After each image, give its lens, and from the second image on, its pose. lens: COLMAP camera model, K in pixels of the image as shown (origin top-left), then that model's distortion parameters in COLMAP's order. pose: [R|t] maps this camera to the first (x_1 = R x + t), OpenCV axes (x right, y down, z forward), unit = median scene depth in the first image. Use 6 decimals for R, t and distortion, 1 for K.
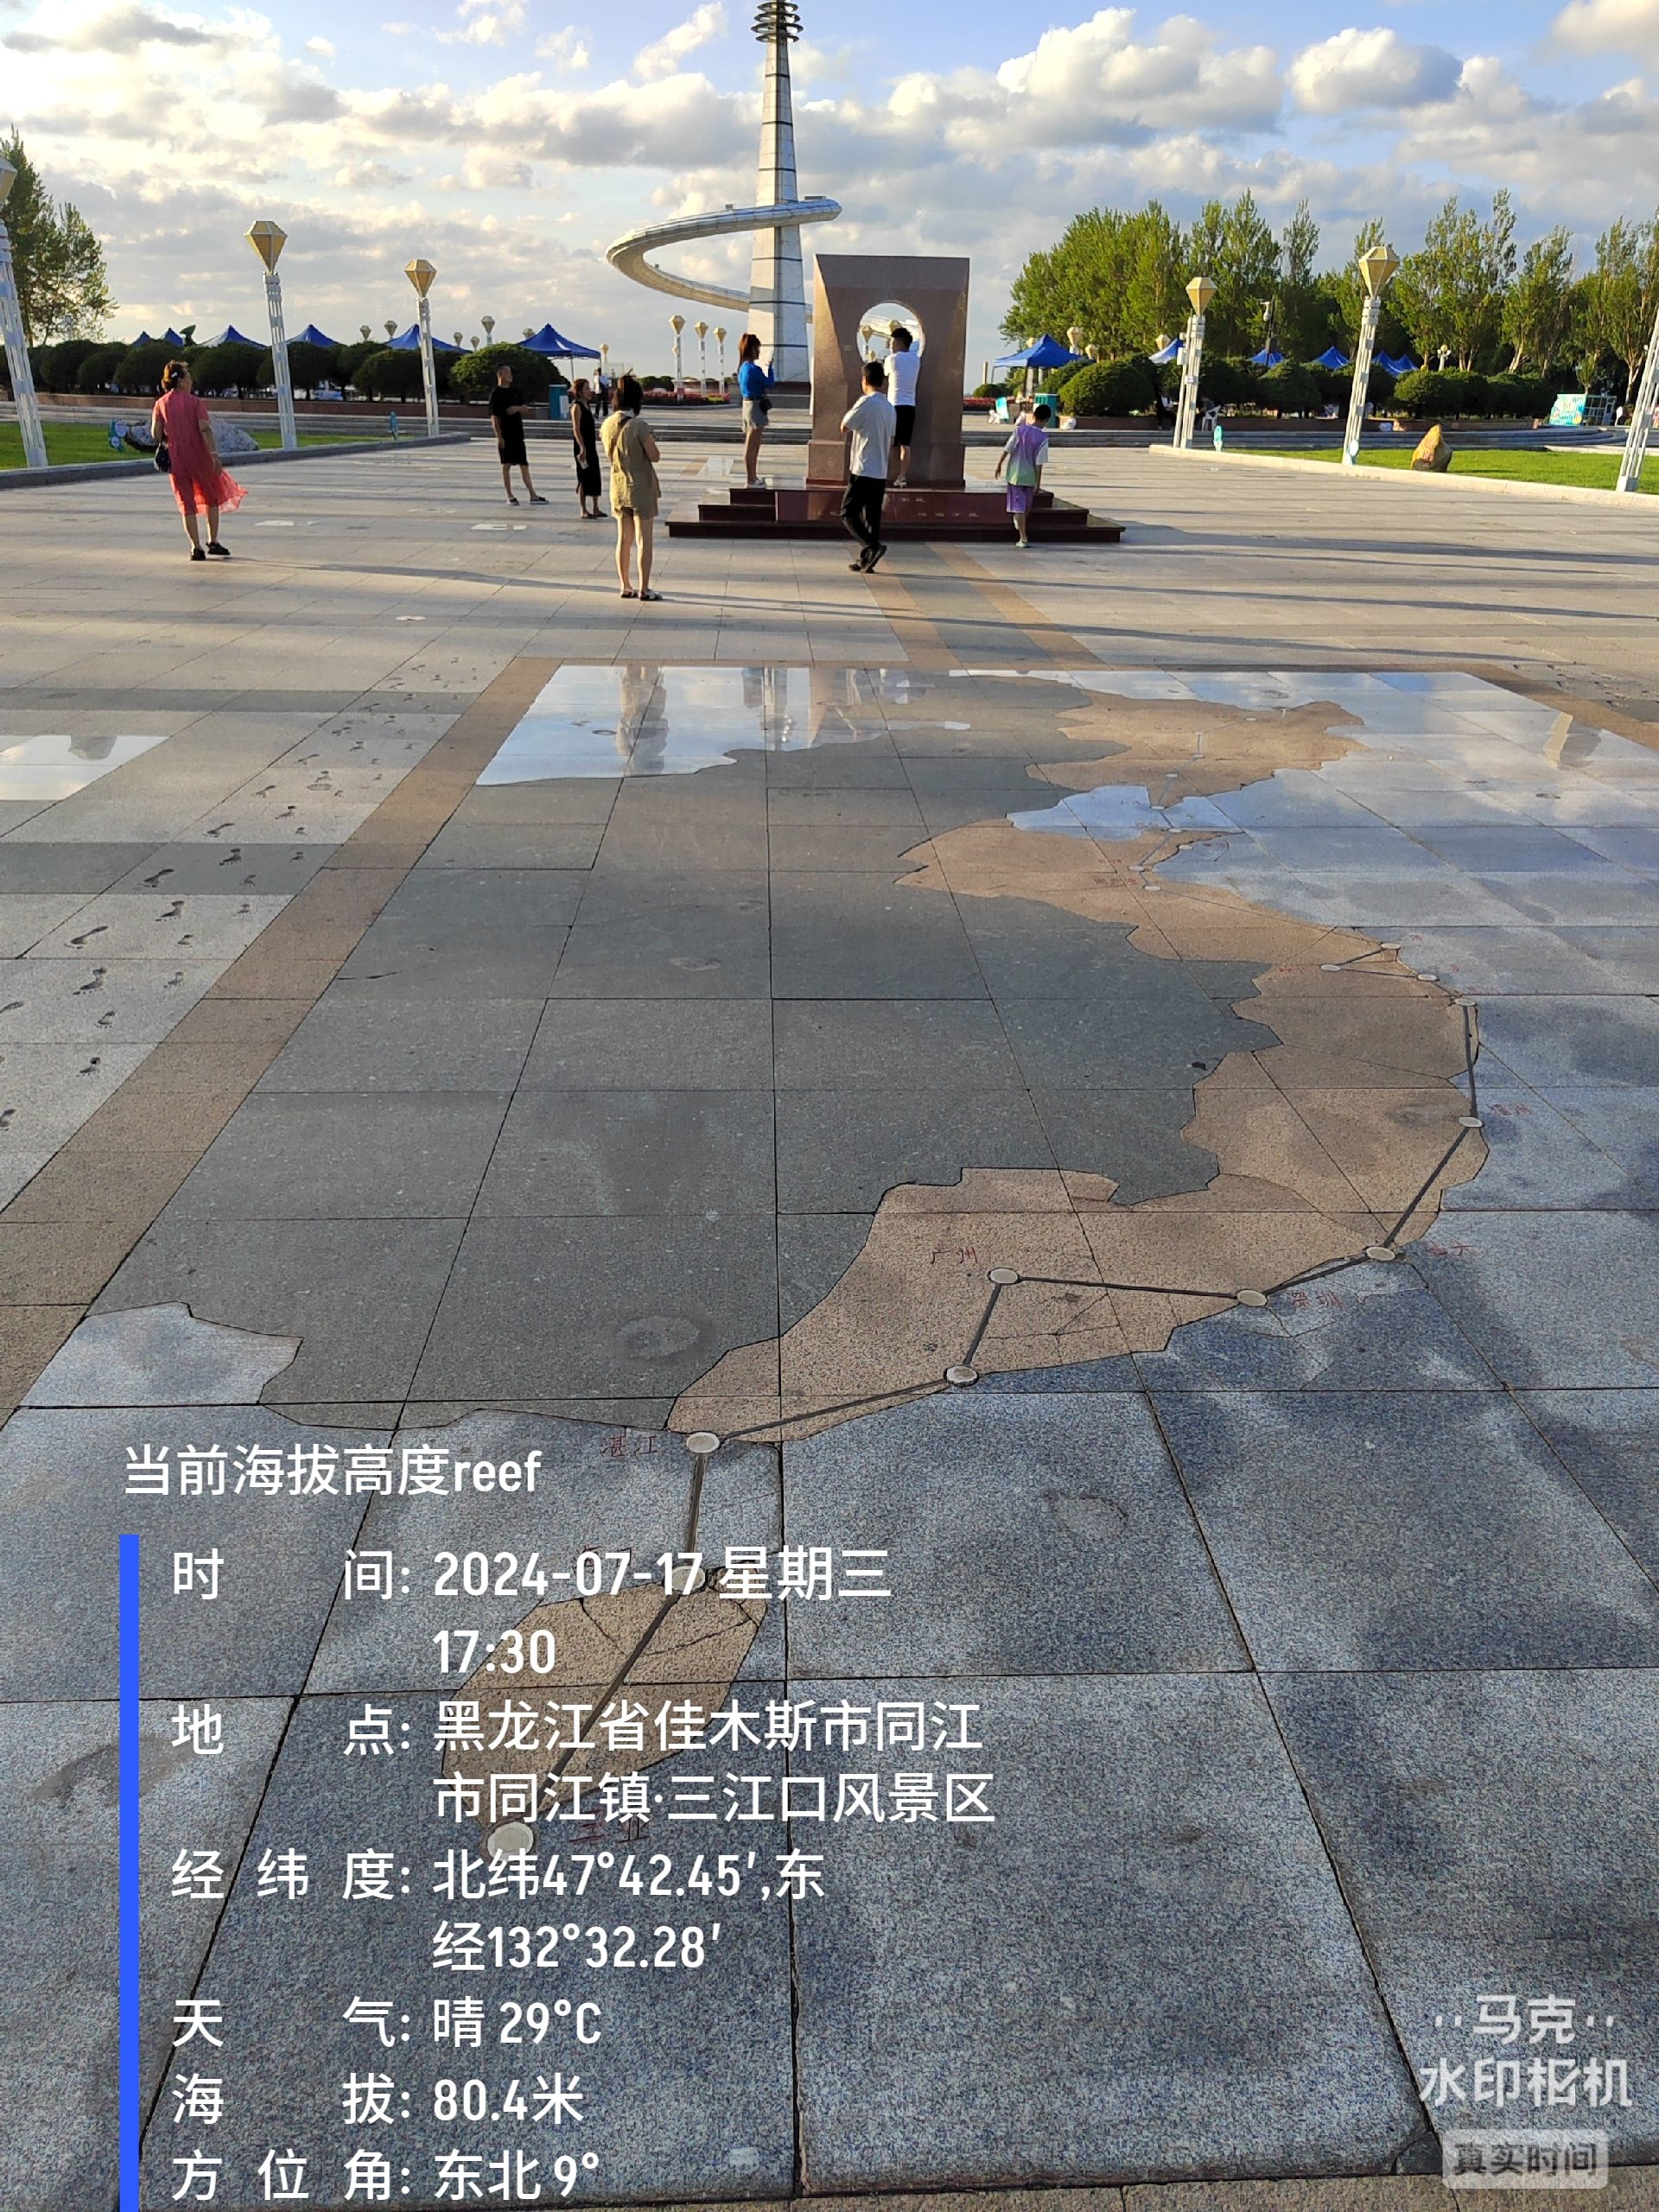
lens RADIAL K [[1566.6, 0, 827.0], [0, 1566.6, 1104.7], [0, 0, 1]] dist [0.006257, 0.008648]
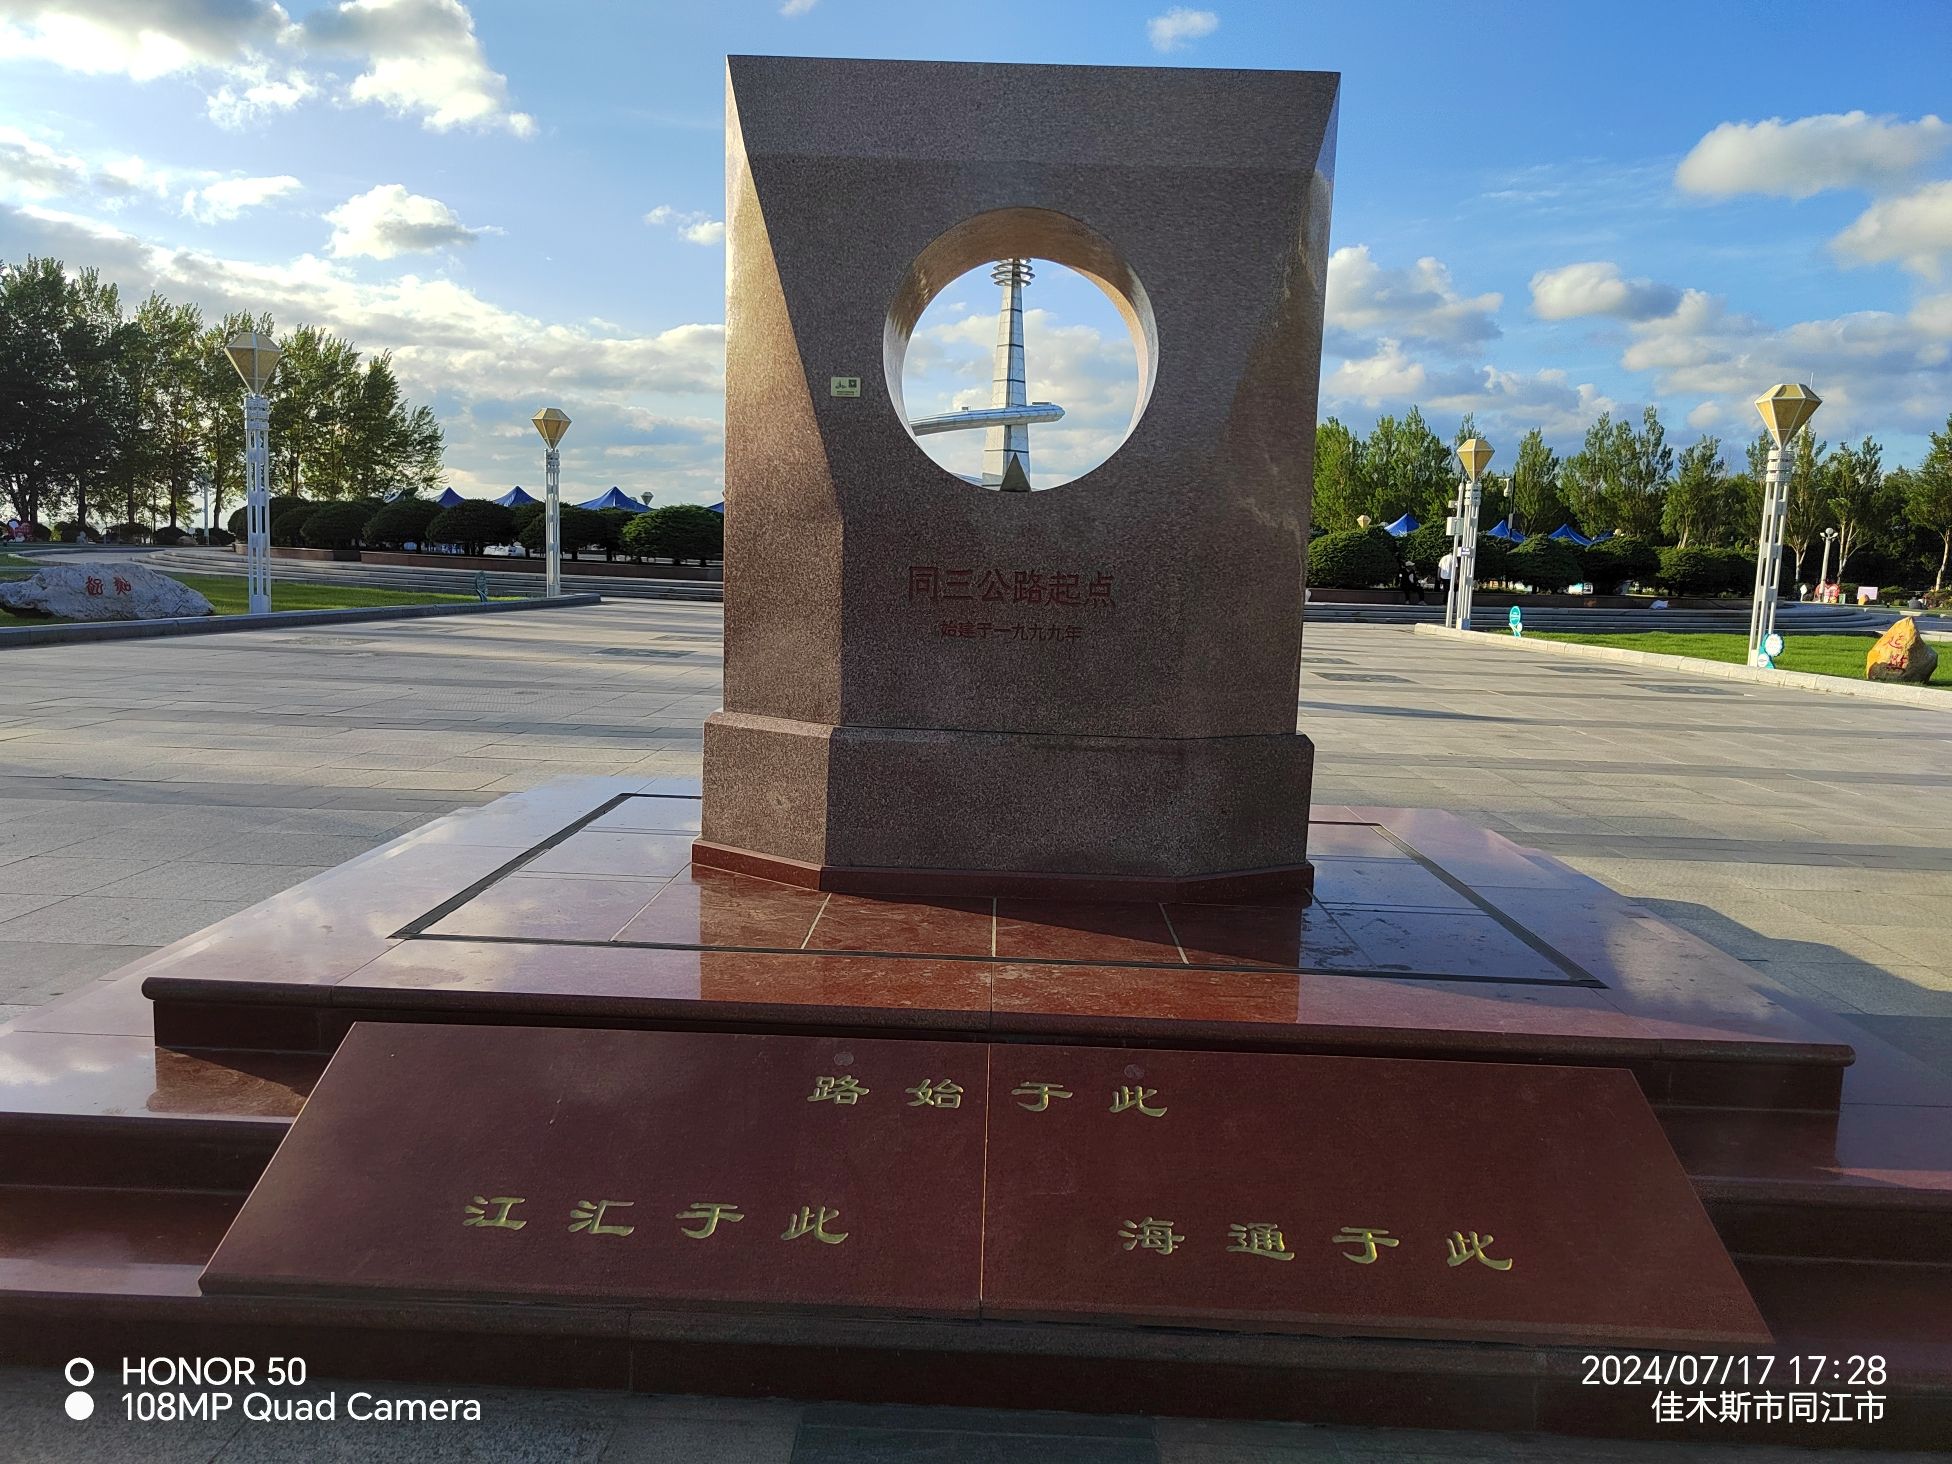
lens RADIAL K [[1309.1, 0, 973.2], [0, 1309.1, 737.0], [0, 0, 1]] dist [0.039574, -0.004291]
pose [[0.997695, 0.026398, -0.062512, 0.009319], [-0.043231, 0.957343, -0.285702, -0.070521], [0.052304, 0.287746, 0.956277, 0.155770]]
